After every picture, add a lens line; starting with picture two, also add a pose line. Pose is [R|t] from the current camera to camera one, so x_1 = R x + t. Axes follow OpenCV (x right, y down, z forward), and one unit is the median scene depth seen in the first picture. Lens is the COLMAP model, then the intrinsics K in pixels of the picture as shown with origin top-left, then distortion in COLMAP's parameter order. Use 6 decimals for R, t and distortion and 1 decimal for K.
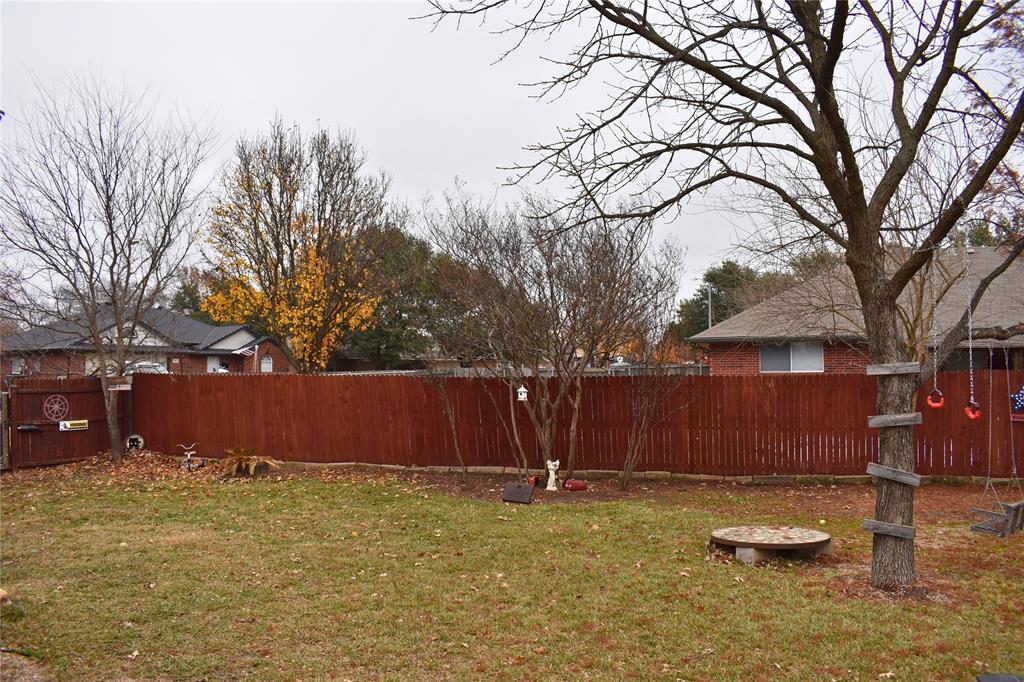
lens RADIAL K [[797.5, 0, 512.0], [0, 797.5, 337.3], [0, 0, 1]] dist [-0.090287, 0.010955]
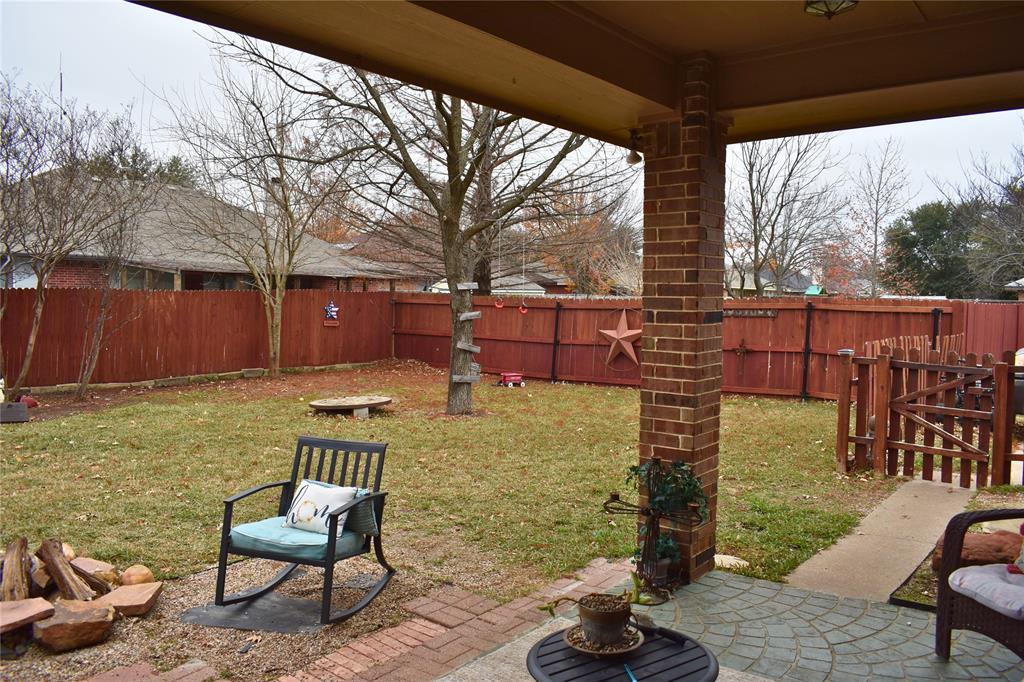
lens RADIAL K [[797.5, 0, 512.9], [0, 797.5, 340.7], [0, 0, 1]] dist [-0.090287, 0.010955]
pose [[0.354116, -0.037274, 0.934458, -0.590343], [-0.057029, 0.996485, 0.061360, 0.025269], [-0.933461, -0.075020, 0.350746, 0.152168]]
